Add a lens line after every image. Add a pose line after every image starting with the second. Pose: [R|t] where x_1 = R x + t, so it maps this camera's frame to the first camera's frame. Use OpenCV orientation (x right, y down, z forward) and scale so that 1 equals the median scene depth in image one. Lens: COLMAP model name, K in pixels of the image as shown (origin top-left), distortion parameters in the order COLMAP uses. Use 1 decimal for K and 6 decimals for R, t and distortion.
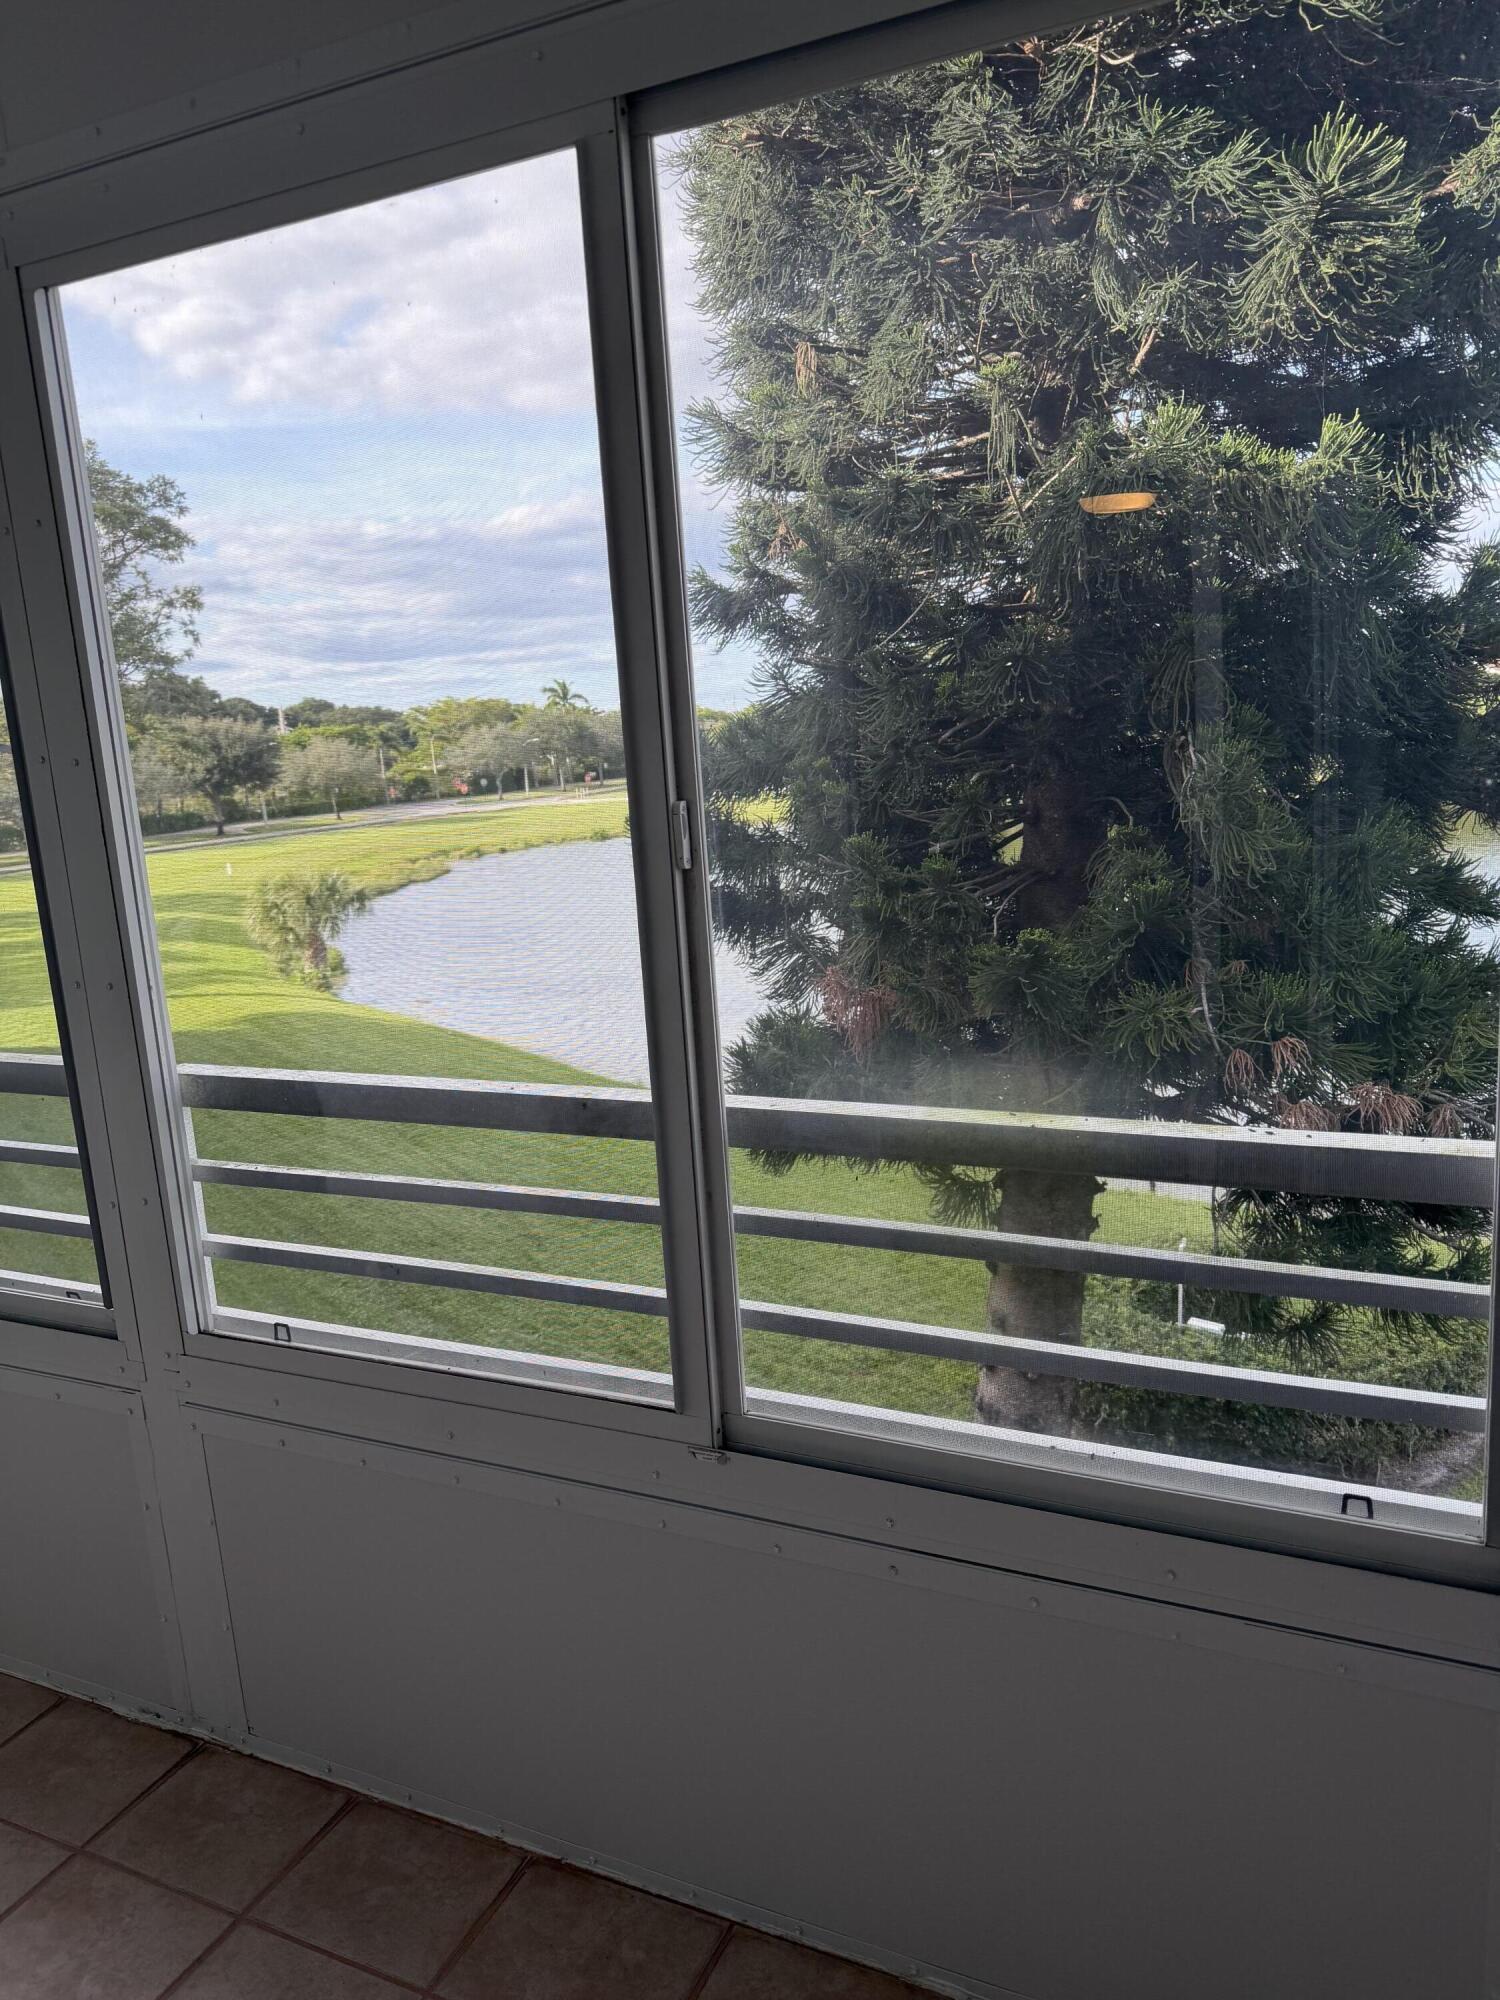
lens RADIAL K [[1377.2, 0, 750.0], [0, 1377.2, 1000.0], [0, 0, 1]] dist [-0.003379, -0.004893]
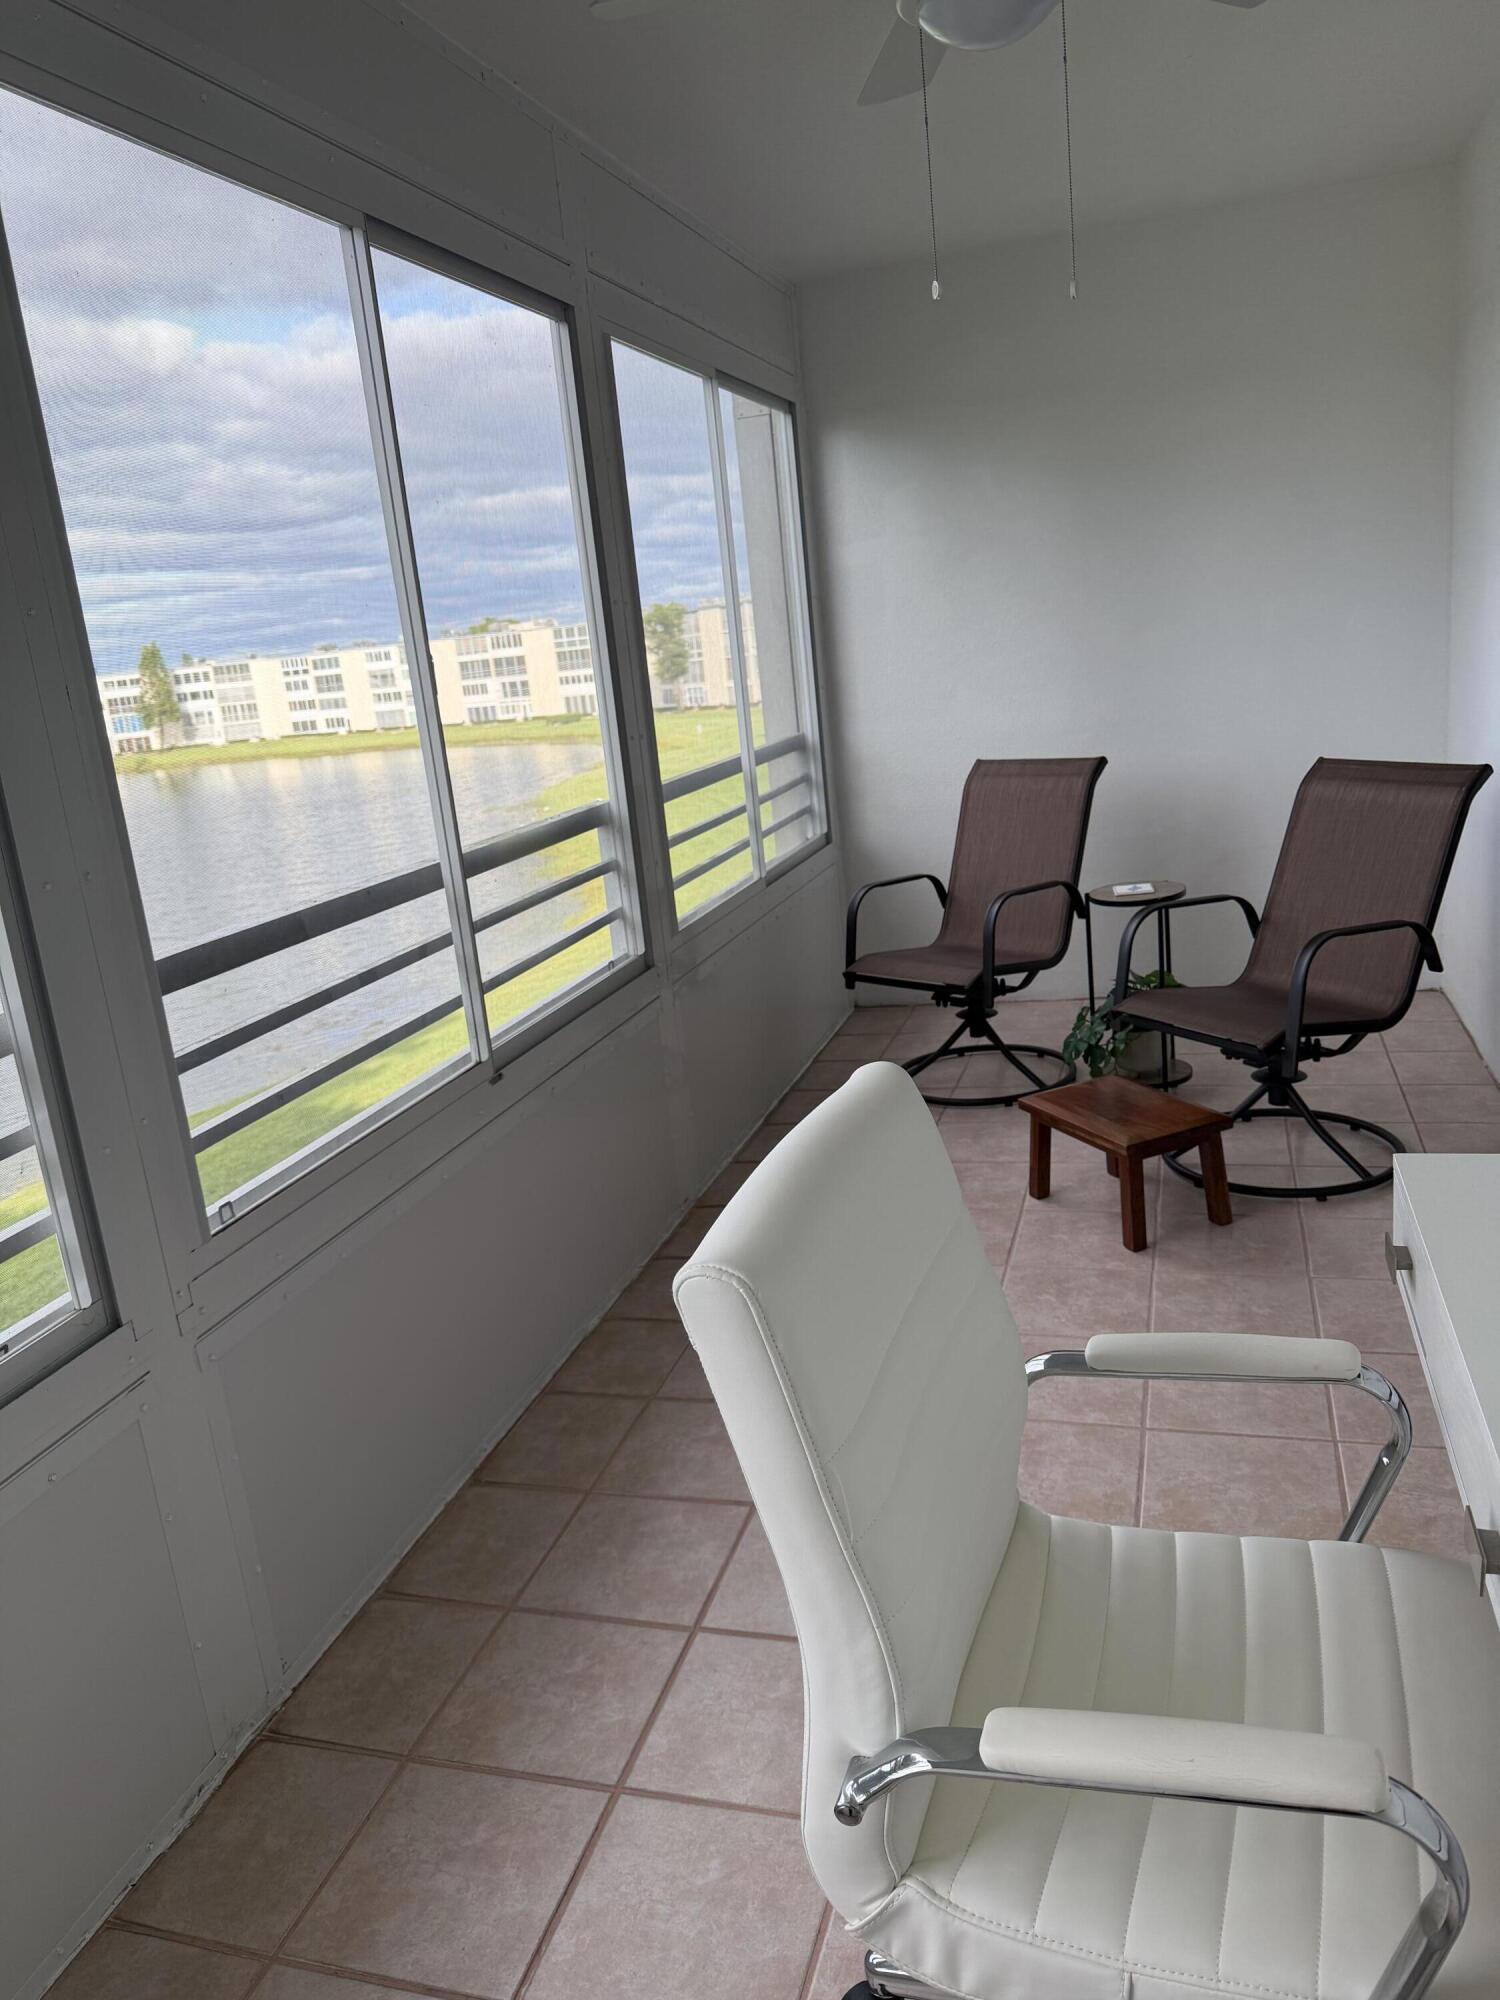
lens RADIAL K [[1377.2, 0, 750.0], [0, 1377.2, 1000.0], [0, 0, 1]] dist [-0.003379, -0.004893]
pose [[-0.144808, -0.162295, 0.976059, -1.331308], [0.276384, 0.940557, 0.197396, 0.008177], [-0.950075, 0.298352, -0.091344, 0.691190]]
